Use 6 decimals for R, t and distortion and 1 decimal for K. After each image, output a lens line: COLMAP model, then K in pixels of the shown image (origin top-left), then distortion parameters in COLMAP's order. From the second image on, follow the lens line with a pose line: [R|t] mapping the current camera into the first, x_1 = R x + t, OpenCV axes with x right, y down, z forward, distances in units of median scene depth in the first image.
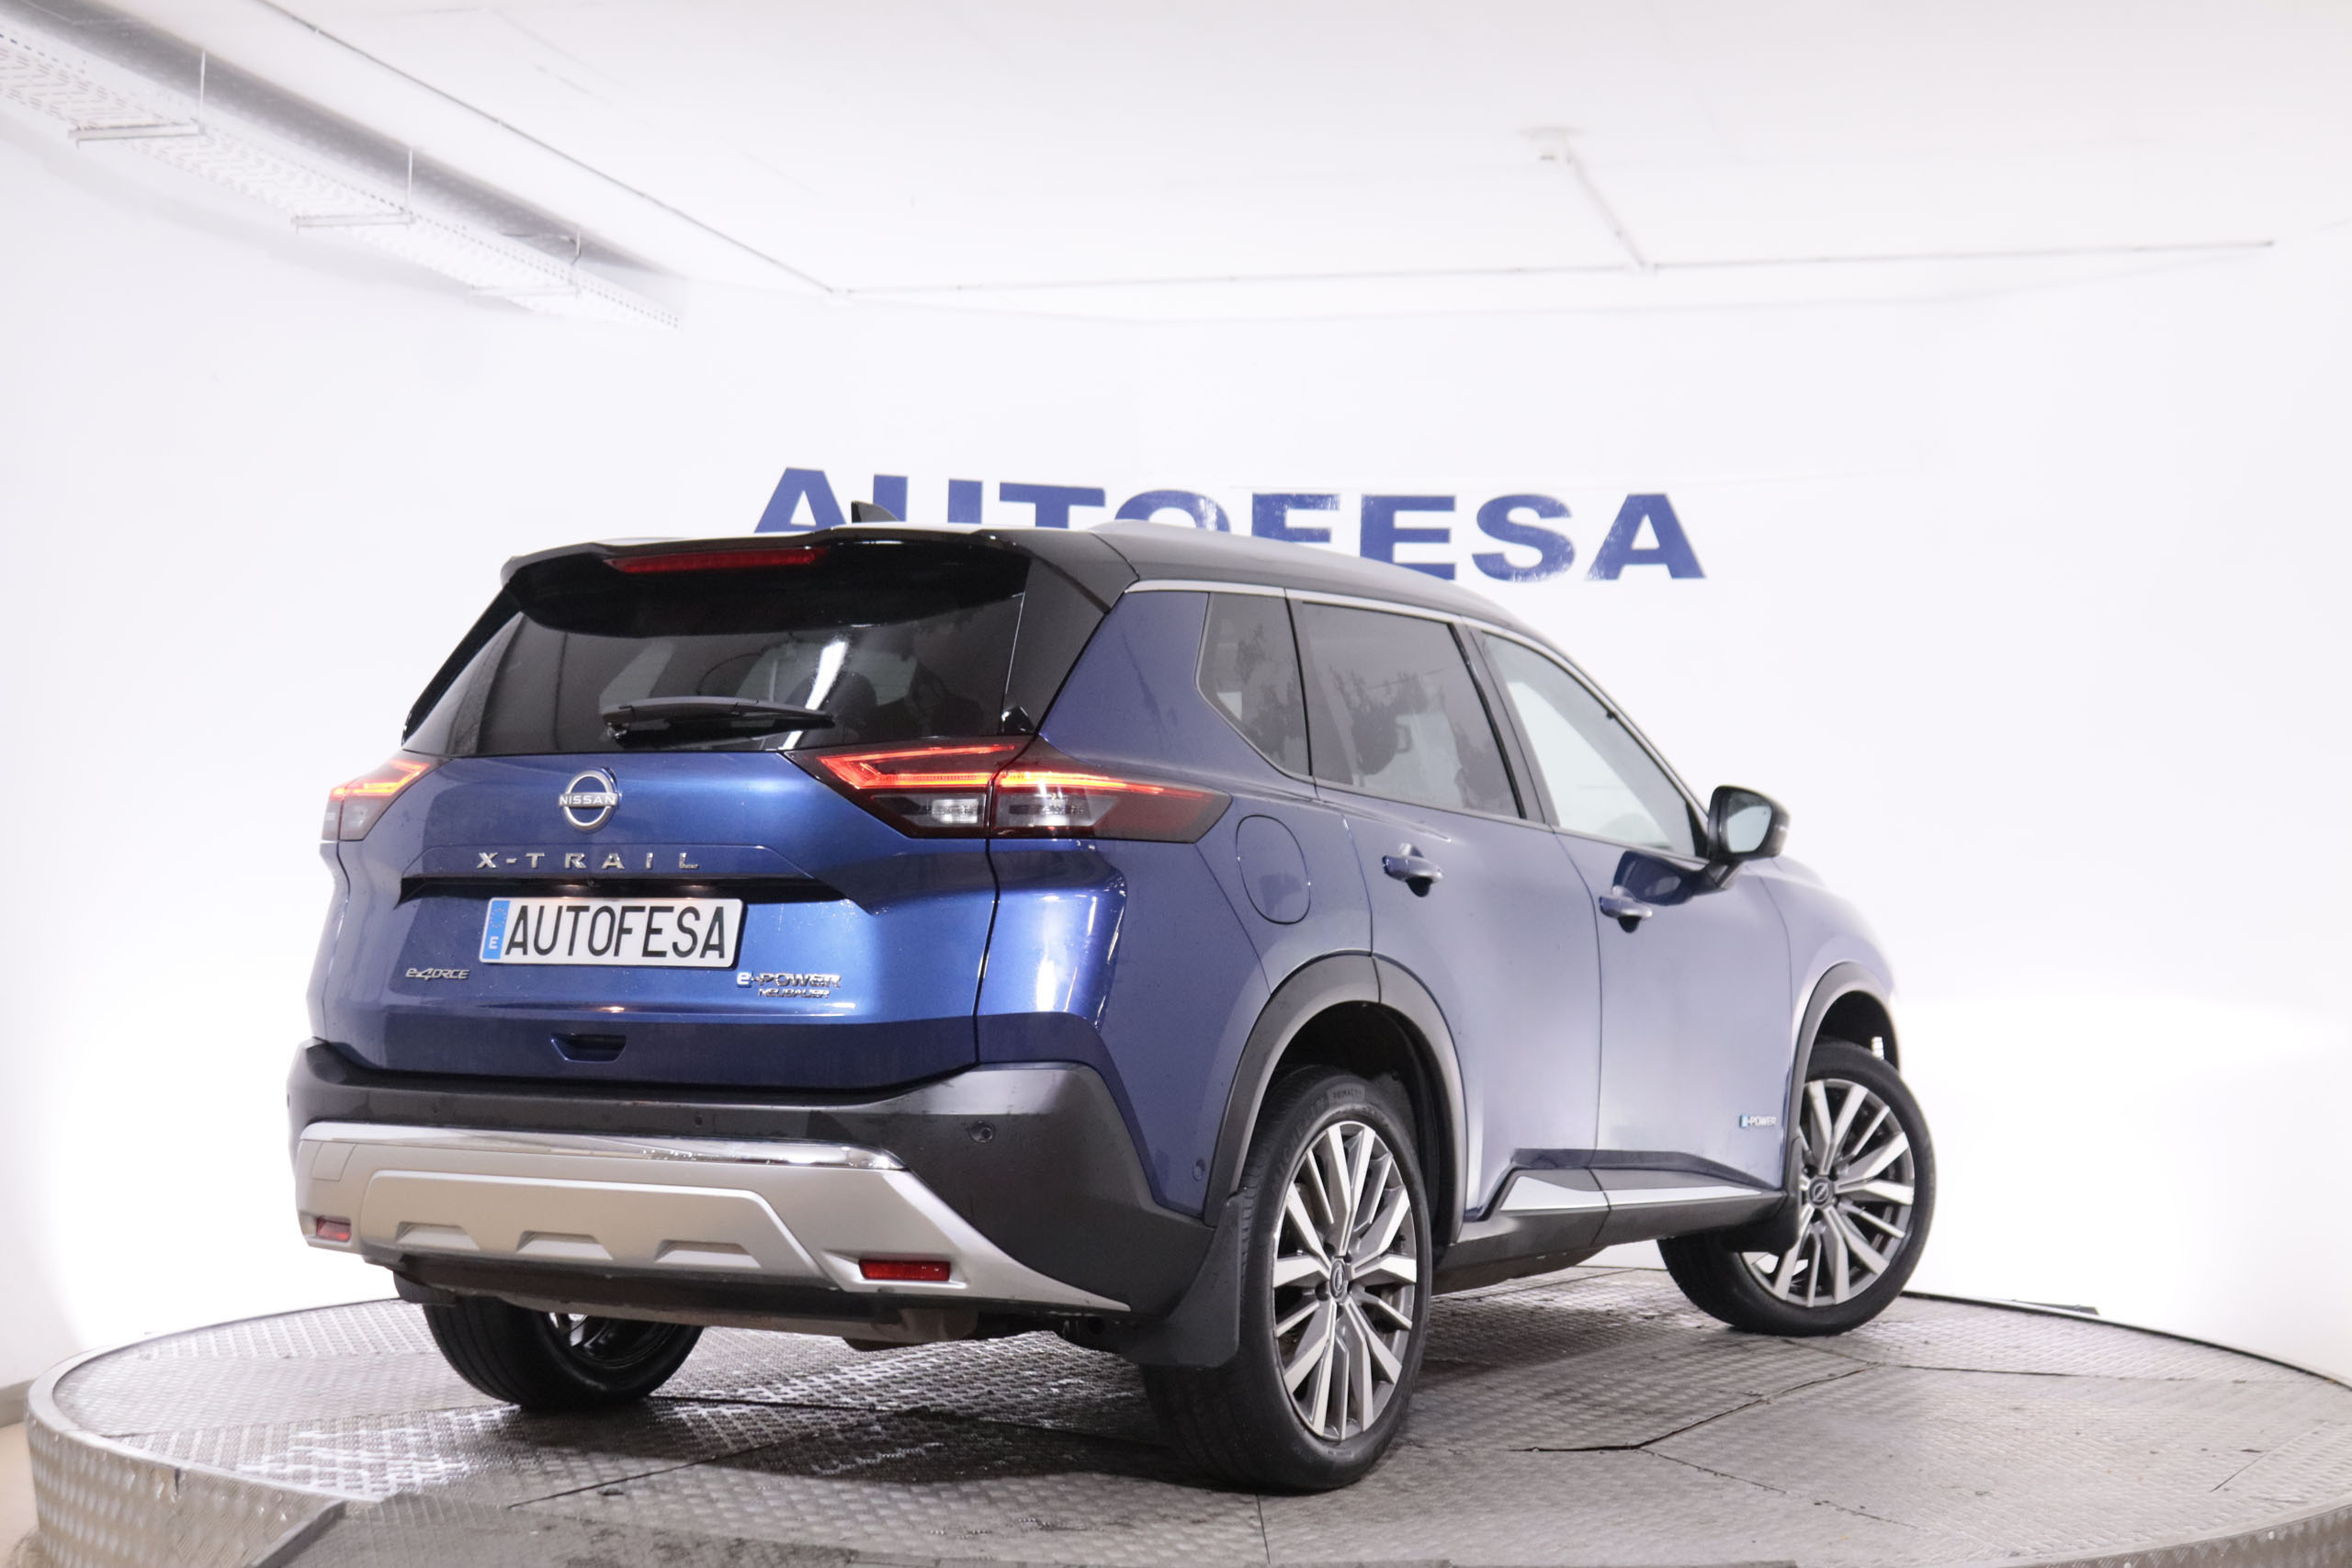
lens RADIAL K [[3605.2, 0, 1170.7], [0, 3605.2, 782.7], [0, 0, 1]] dist [-0.019056, 0.000000]
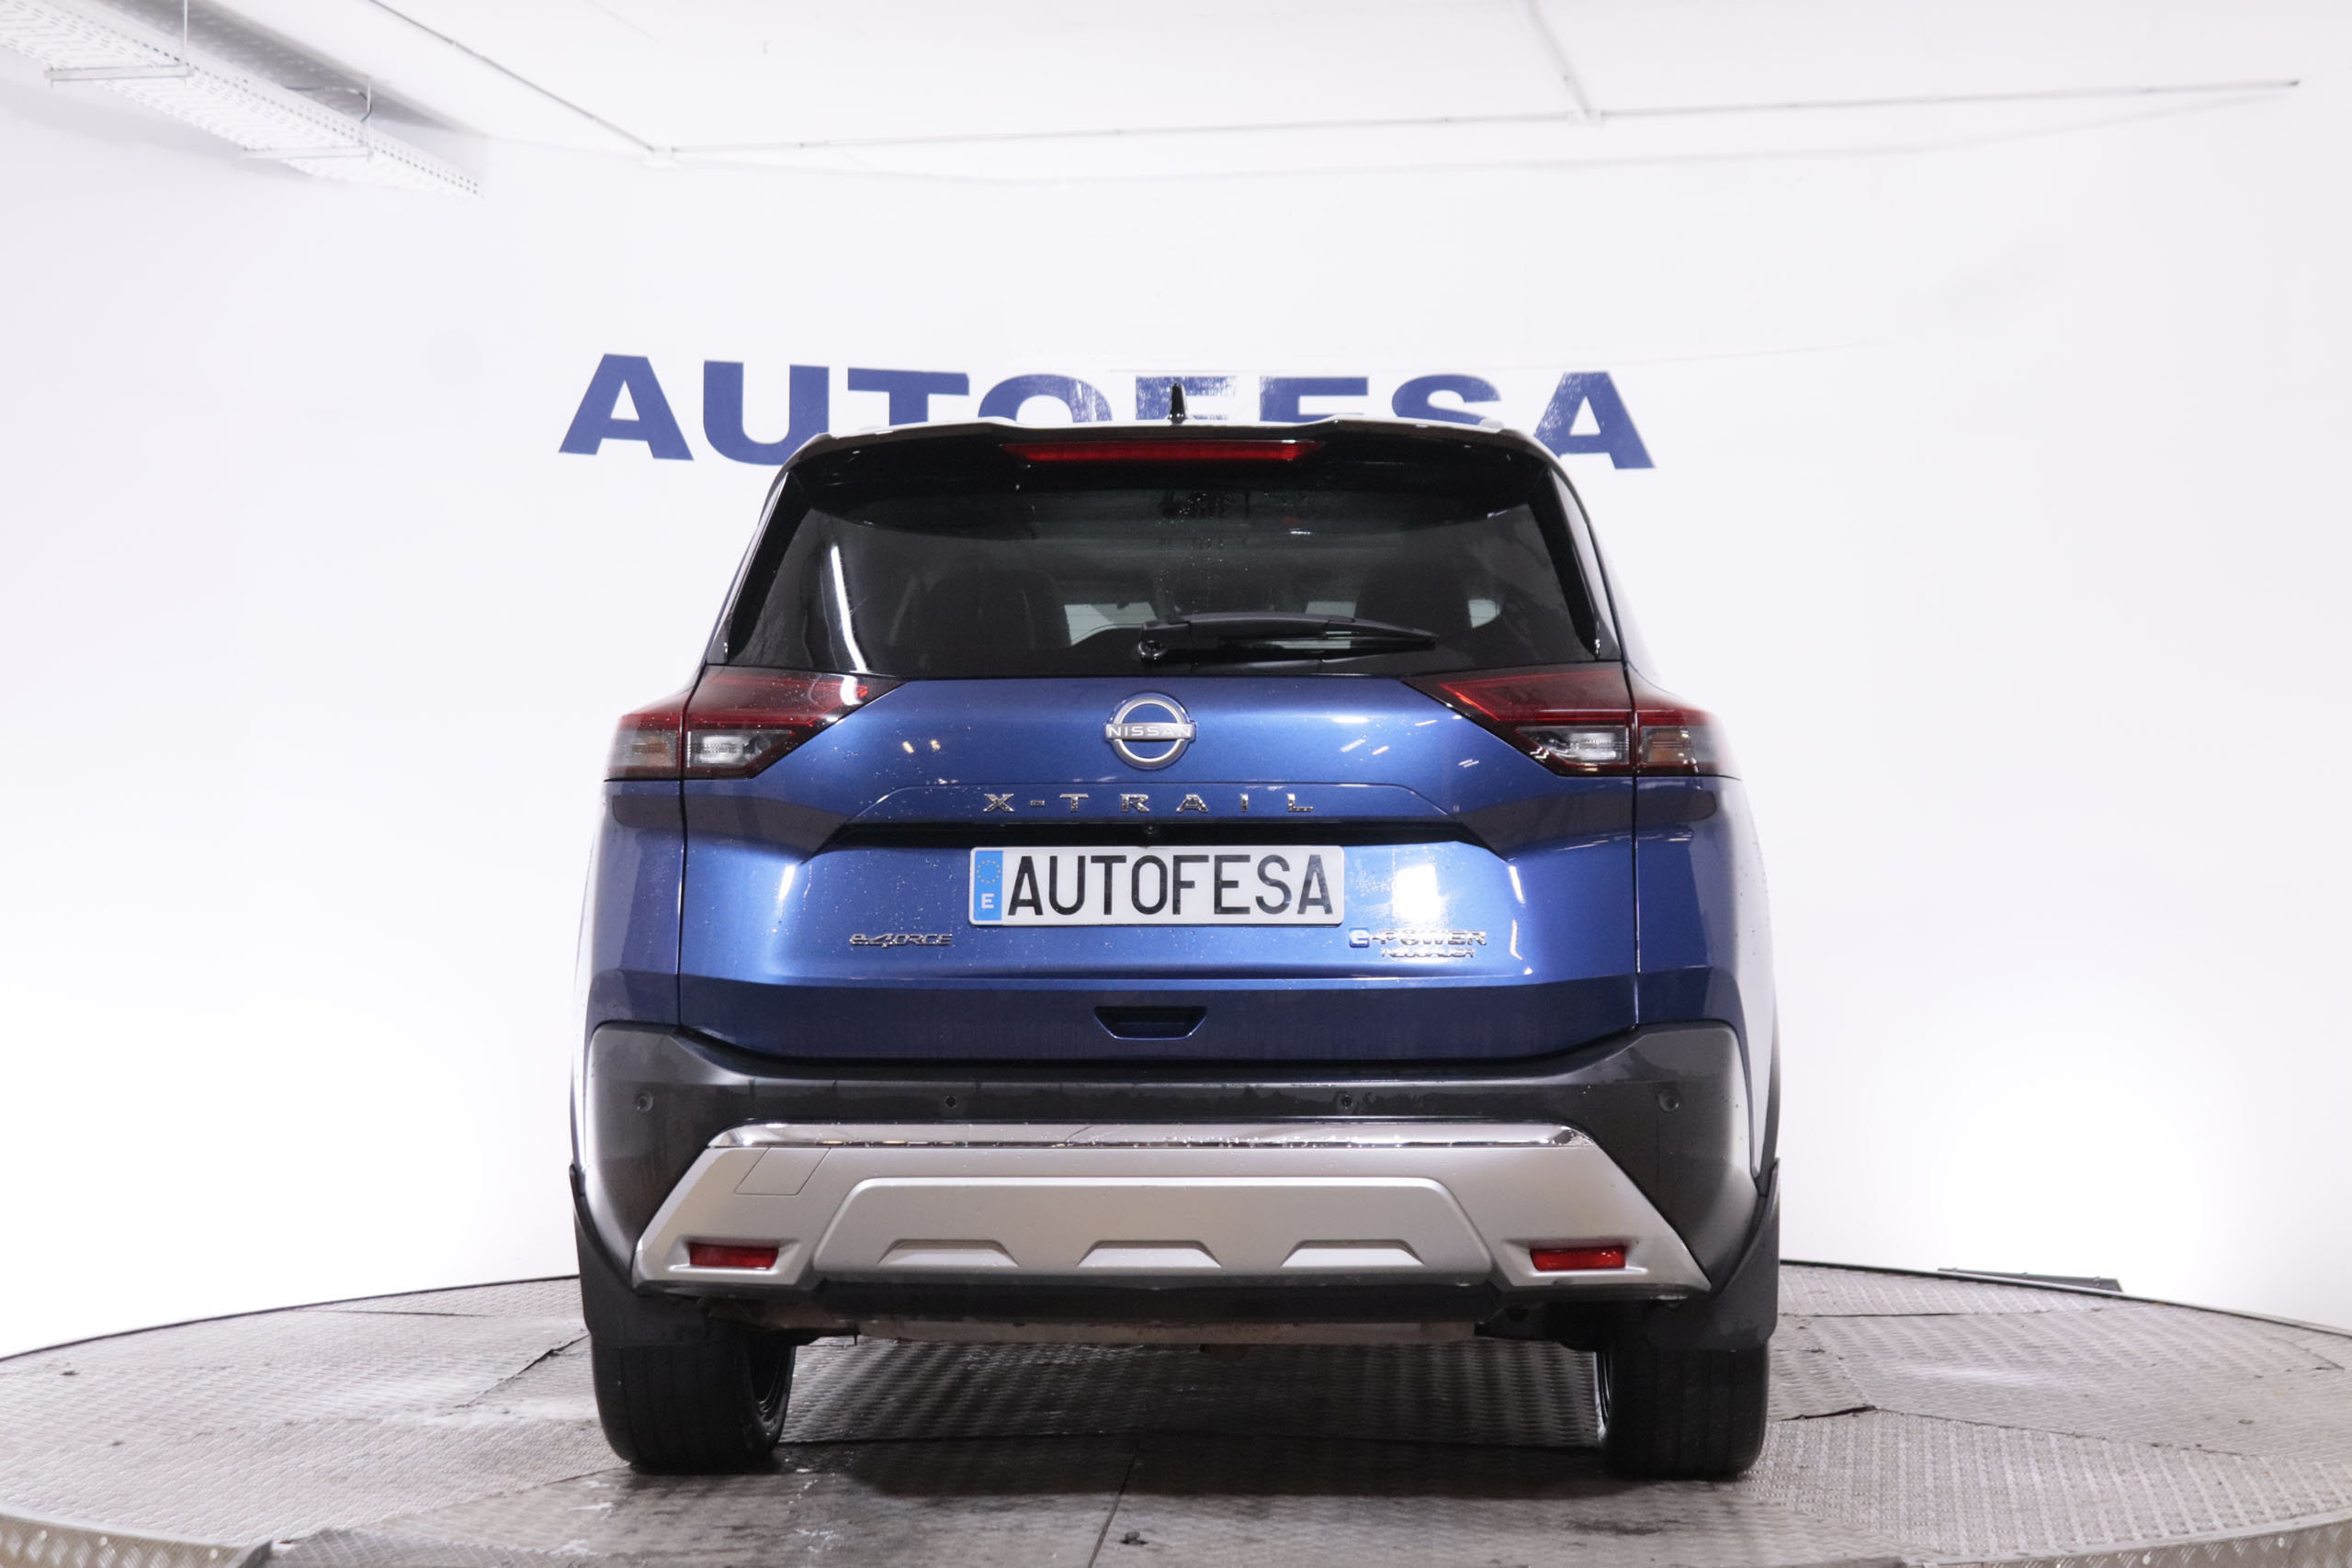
lens RADIAL K [[4088.5, 0, 1154.3], [0, 4088.5, 807.8], [0, 0, 1]] dist [-0.018883, 0.000000]
pose [[0.997932, -0.018297, 0.061614, -0.208978], [0.016790, 0.999549, 0.024888, -0.001586], [-0.062041, -0.023802, 0.997790, 0.022415]]
